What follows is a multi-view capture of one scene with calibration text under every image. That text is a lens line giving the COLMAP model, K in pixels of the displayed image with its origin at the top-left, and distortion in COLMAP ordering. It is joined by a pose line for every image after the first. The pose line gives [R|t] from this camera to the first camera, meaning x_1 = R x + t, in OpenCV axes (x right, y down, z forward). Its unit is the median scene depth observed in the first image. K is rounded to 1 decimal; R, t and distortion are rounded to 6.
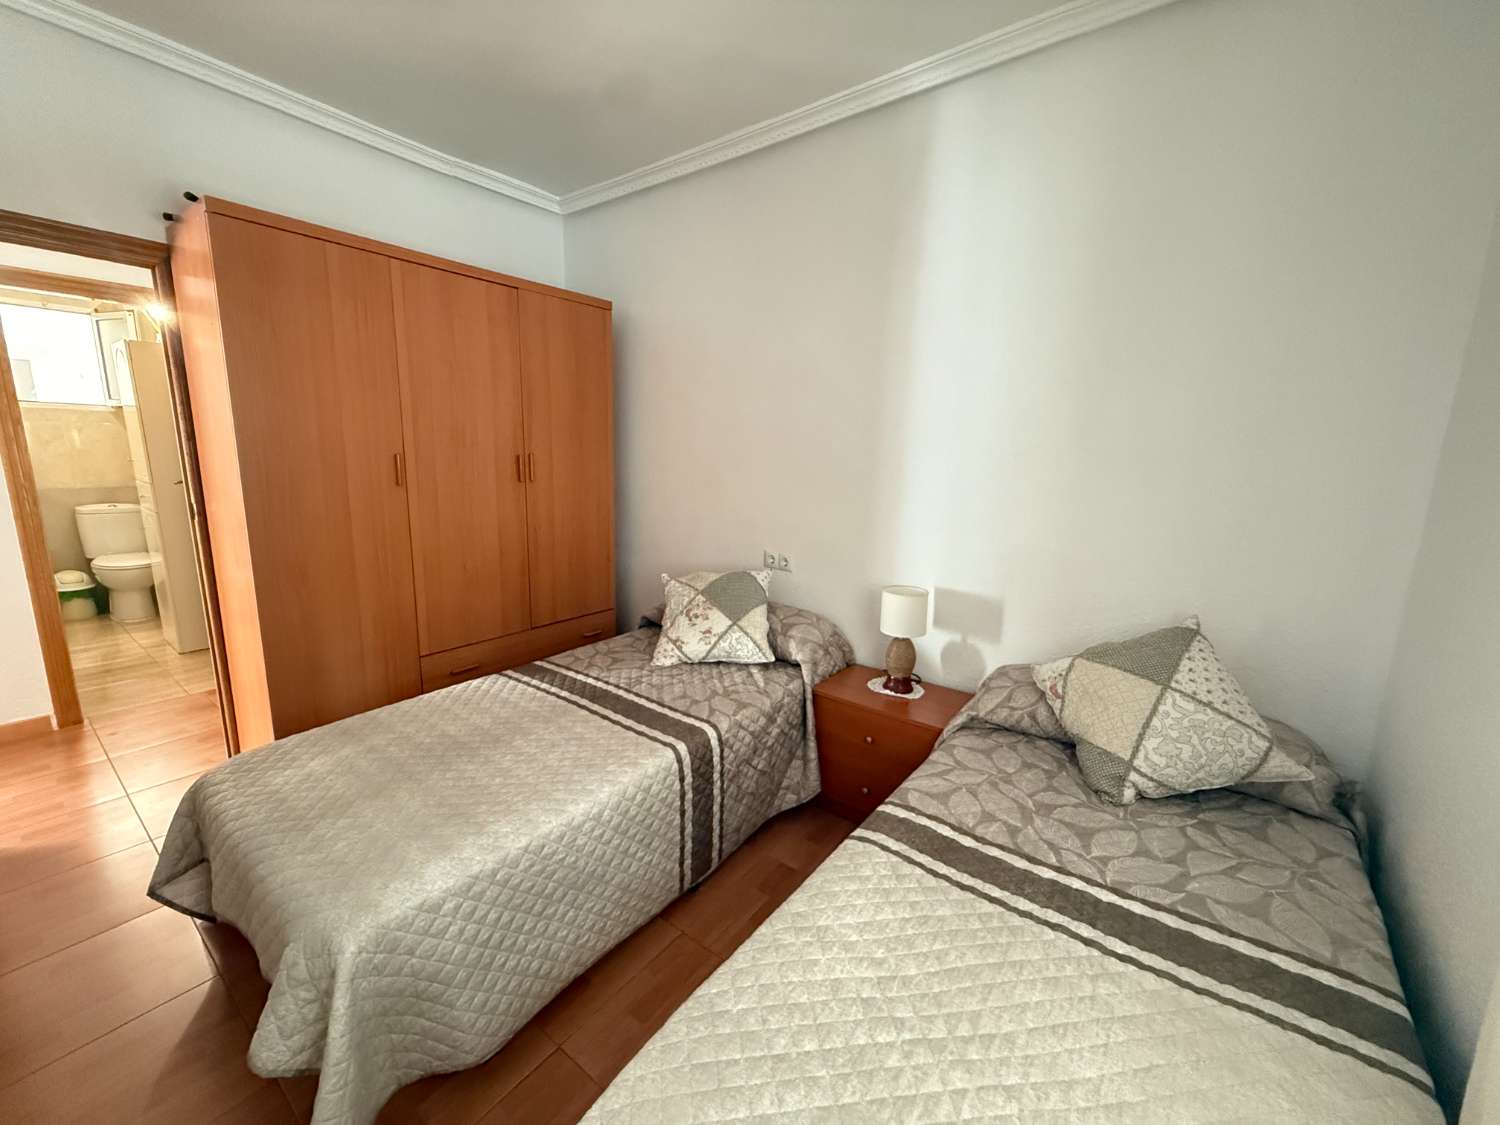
lens RADIAL K [[595.4, 0, 747.6], [0, 595.4, 556.1], [0, 0, 1]] dist [0.001245, -0.000308]
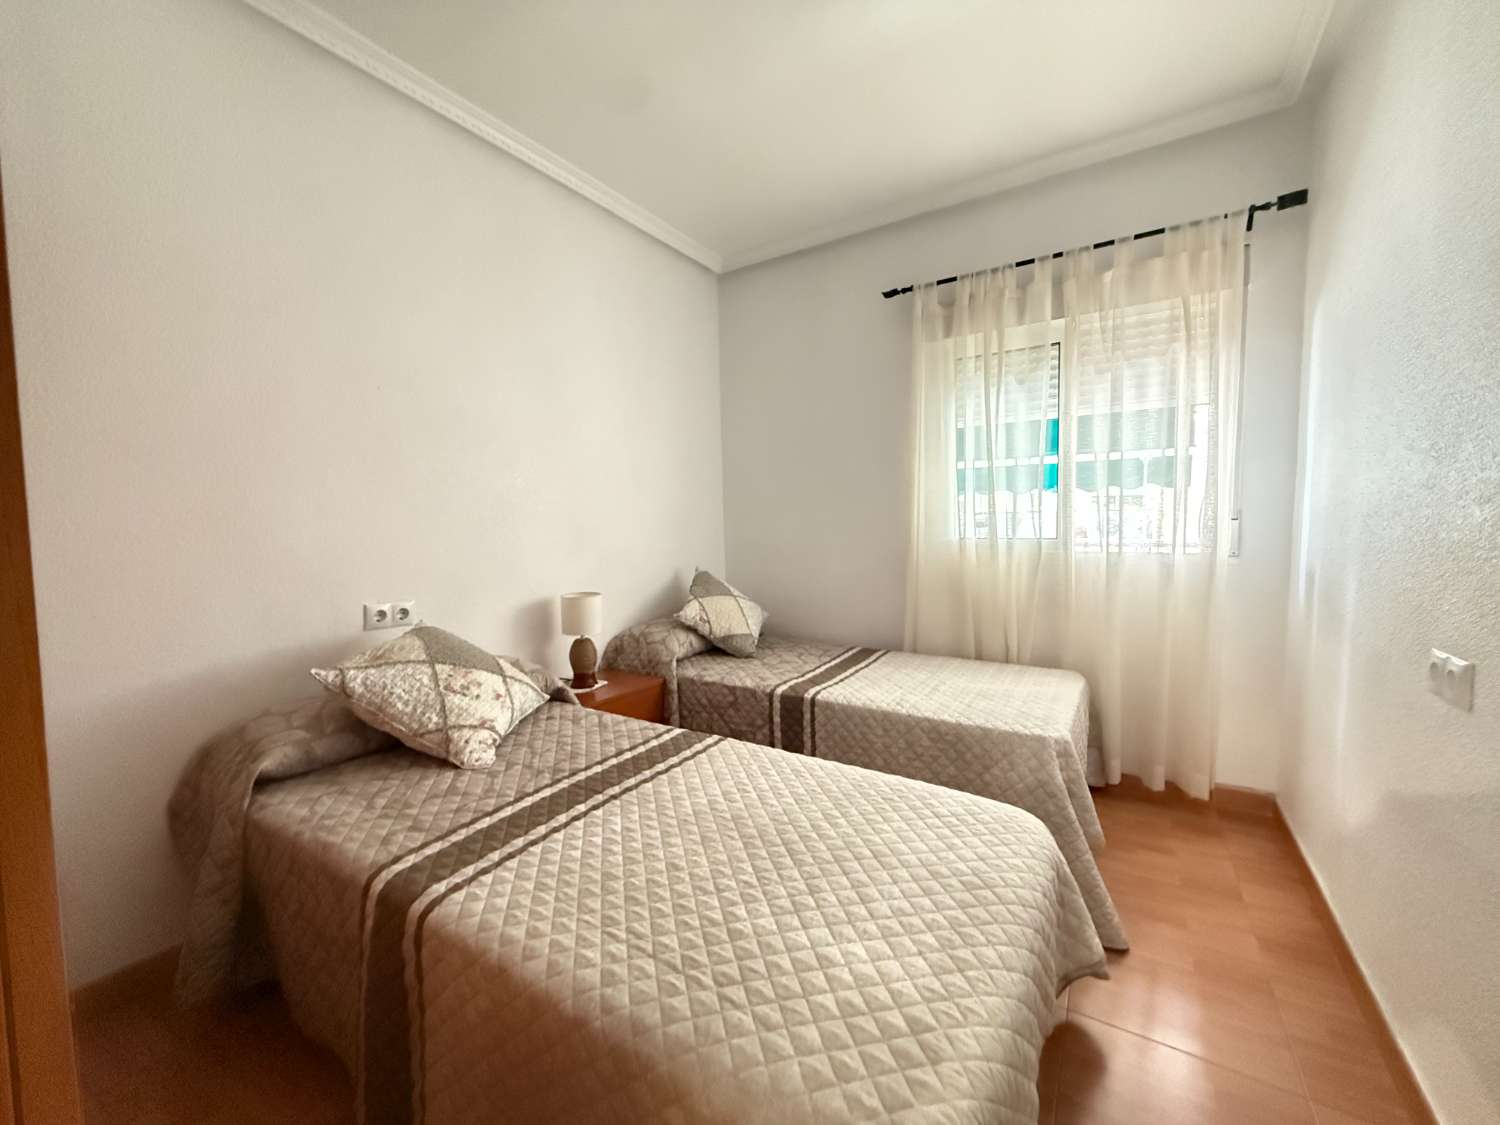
lens RADIAL K [[595.4, 0, 744.6], [0, 595.4, 558.6], [0, 0, 1]] dist [0.001245, -0.000308]
pose [[-0.076245, -0.081566, 0.993747, -0.977397], [0.193335, 0.976524, 0.094986, -0.063669], [-0.978166, 0.199369, -0.058685, 0.837432]]
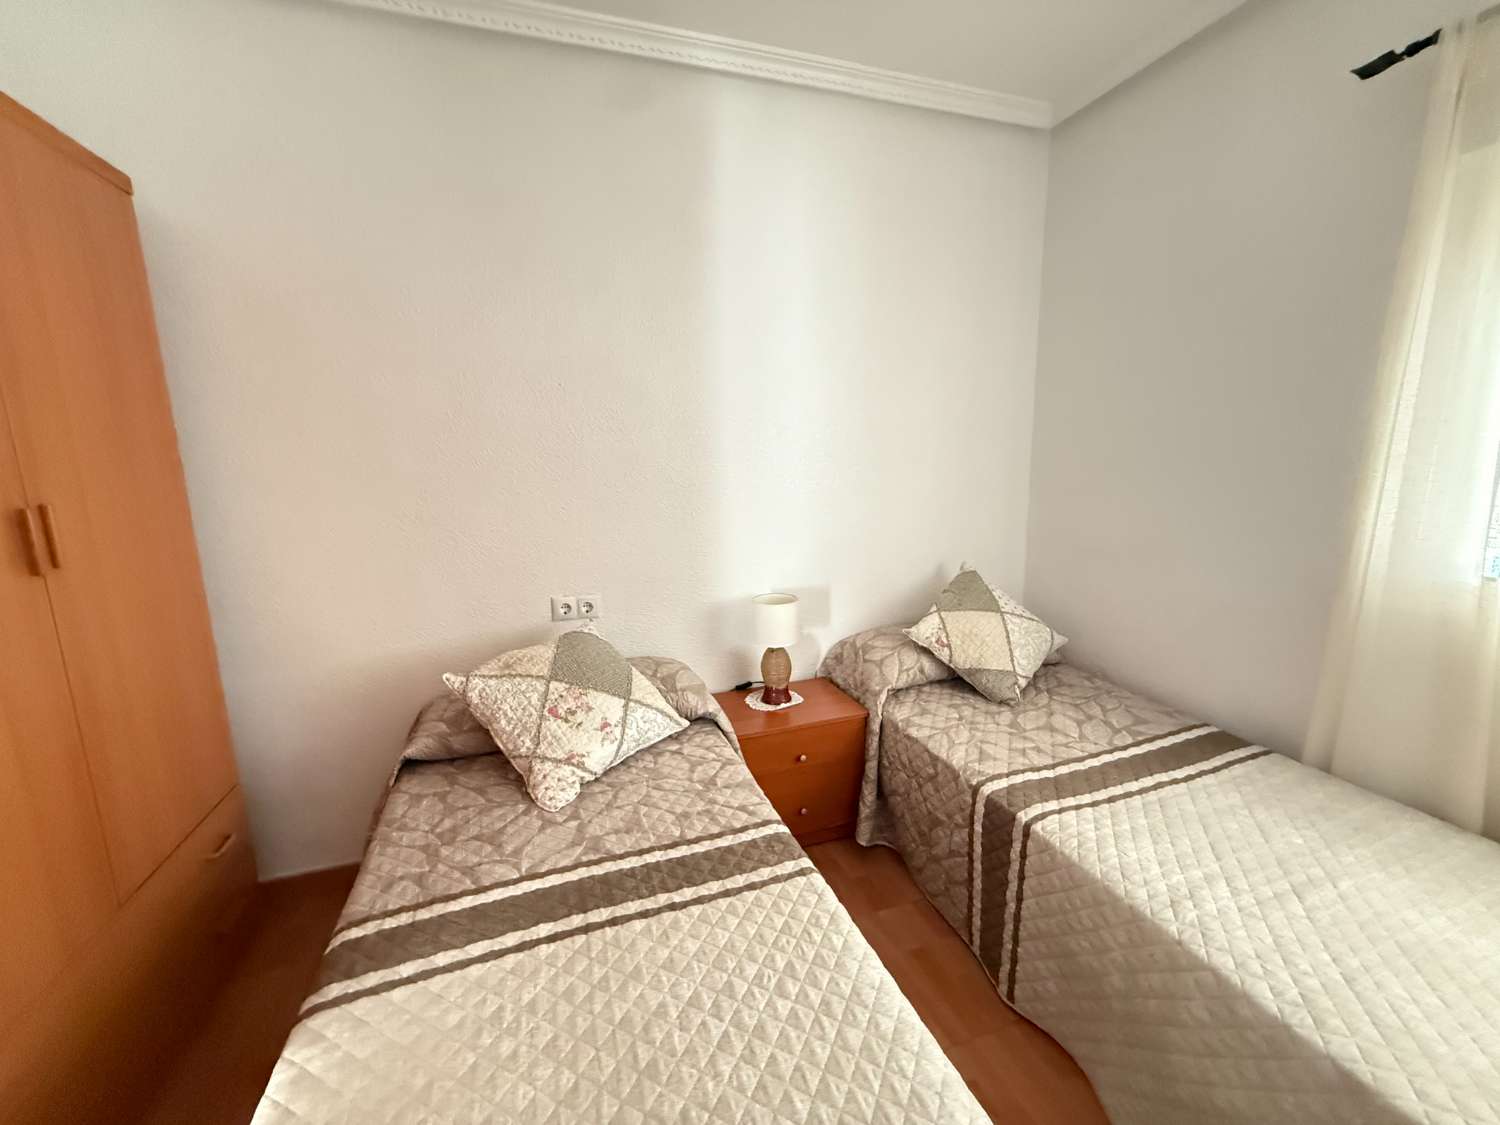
lens RADIAL K [[595.4, 0, 745.7], [0, 595.4, 558.8], [0, 0, 1]] dist [0.001245, -0.000308]
pose [[0.556216, -0.181392, 0.811000, -0.602815], [0.183339, 0.978627, 0.093144, -0.118354], [-0.810562, 0.096880, 0.577585, 0.525197]]
